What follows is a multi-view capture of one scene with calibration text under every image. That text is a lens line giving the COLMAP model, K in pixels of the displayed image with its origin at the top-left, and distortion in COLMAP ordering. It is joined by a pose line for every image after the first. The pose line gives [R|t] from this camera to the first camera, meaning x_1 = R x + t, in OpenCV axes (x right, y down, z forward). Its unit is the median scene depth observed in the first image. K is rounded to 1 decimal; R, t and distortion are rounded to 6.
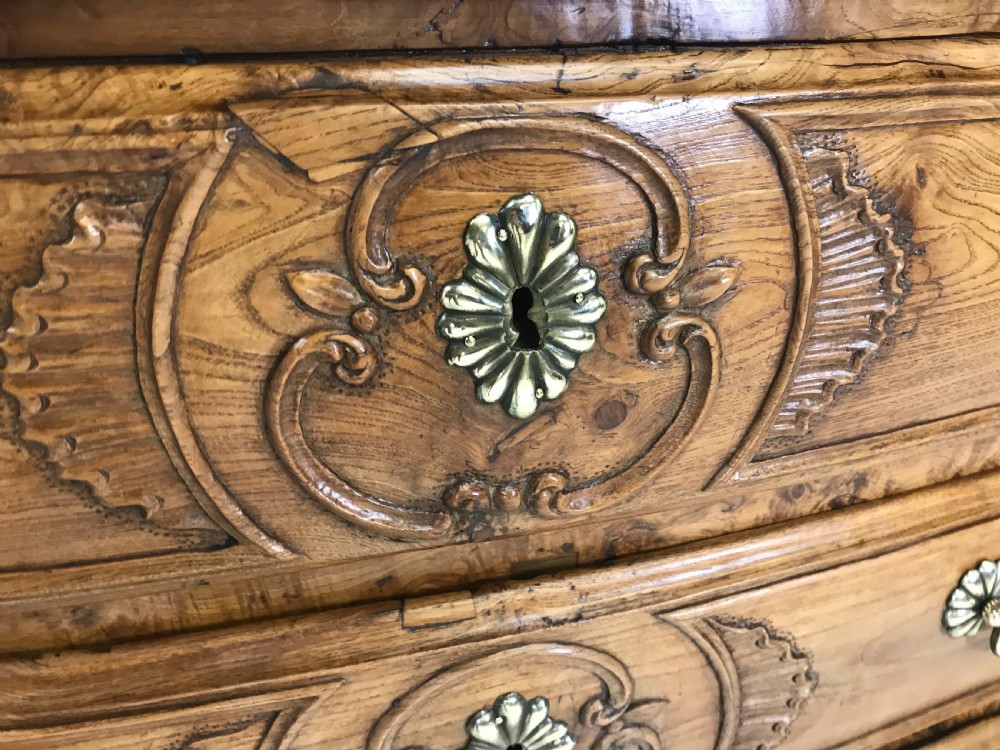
lens RADIAL K [[827.5, 0, 500.0], [0, 827.5, 375.0], [0, 0, 1]] dist [0.007611, 0.002492]
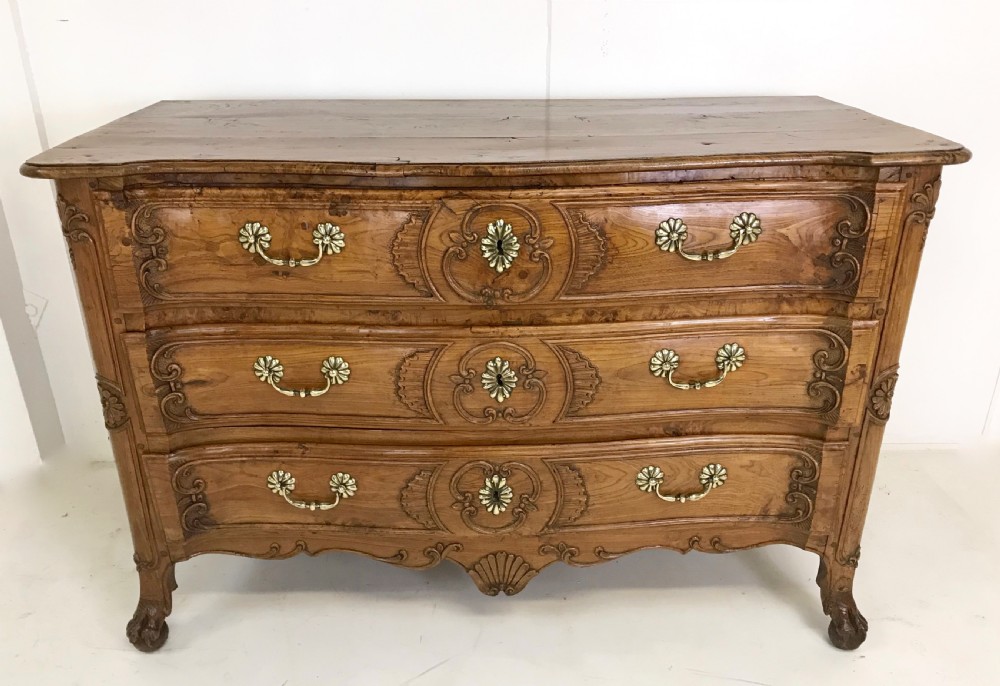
lens RADIAL K [[838.1, 0, 480.5], [0, 838.1, 399.8], [0, 0, 1]] dist [0.139077, -0.337882]
pose [[0.967995, 0.105835, -0.227561, 0.967256], [-0.104635, 0.994359, 0.017368, 0.628450], [0.228115, 0.006999, 0.973609, -3.169789]]
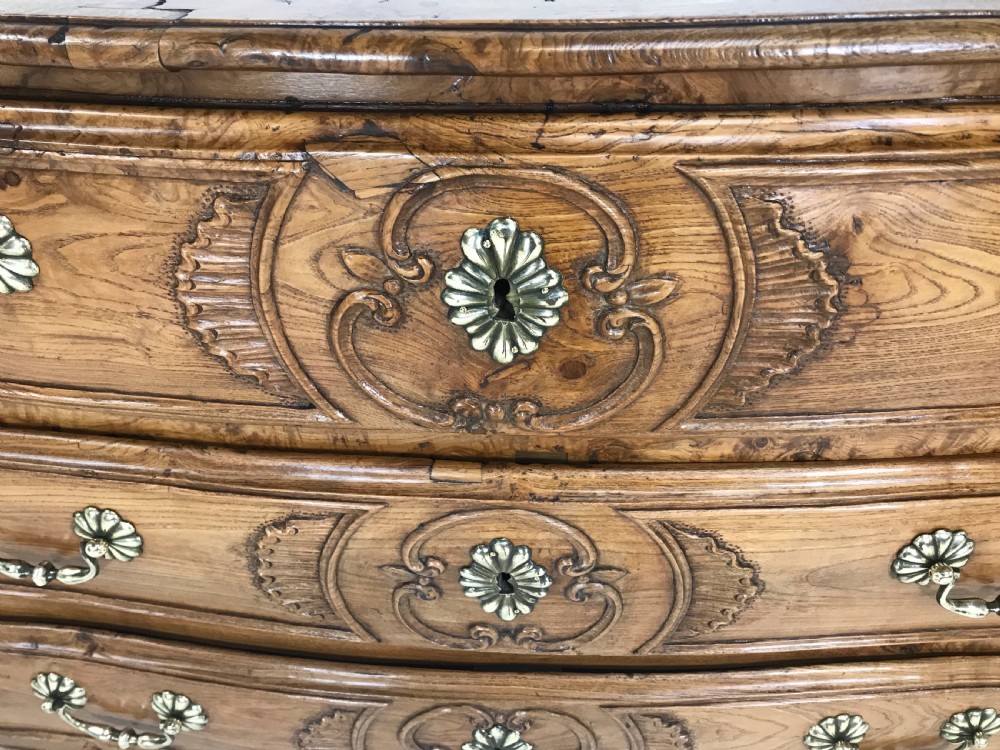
lens RADIAL K [[831.4, 0, 488.5], [0, 831.4, 379.1], [0, 0, 1]] dist [0.060090, -0.115460]
pose [[0.948623, 0.188284, -0.254289, 0.362194], [-0.128213, 0.963479, 0.235096, -0.246951], [0.289266, -0.190414, 0.938119, -0.334399]]
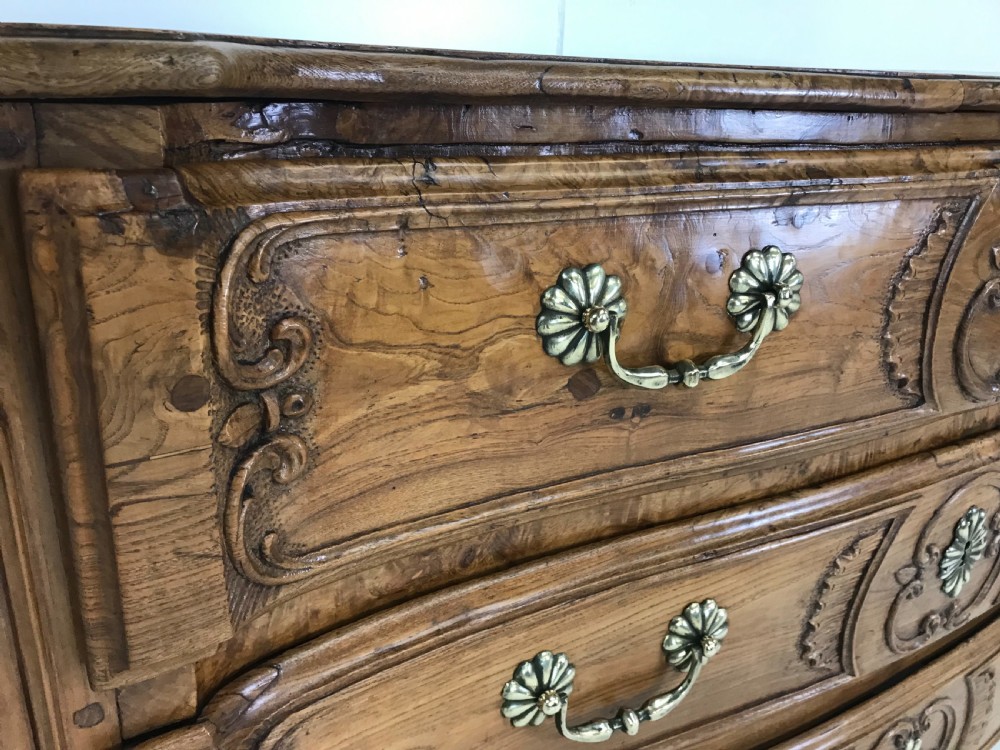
lens RADIAL K [[827.5, 0, 500.0], [0, 827.5, 375.0], [0, 0, 1]] dist [0.007611, 0.002492]
pose [[0.956905, -0.069031, 0.282078, -1.685503], [0.095296, 0.992191, -0.080467, 0.197242], [-0.274320, 0.103880, 0.956011, -0.481214]]
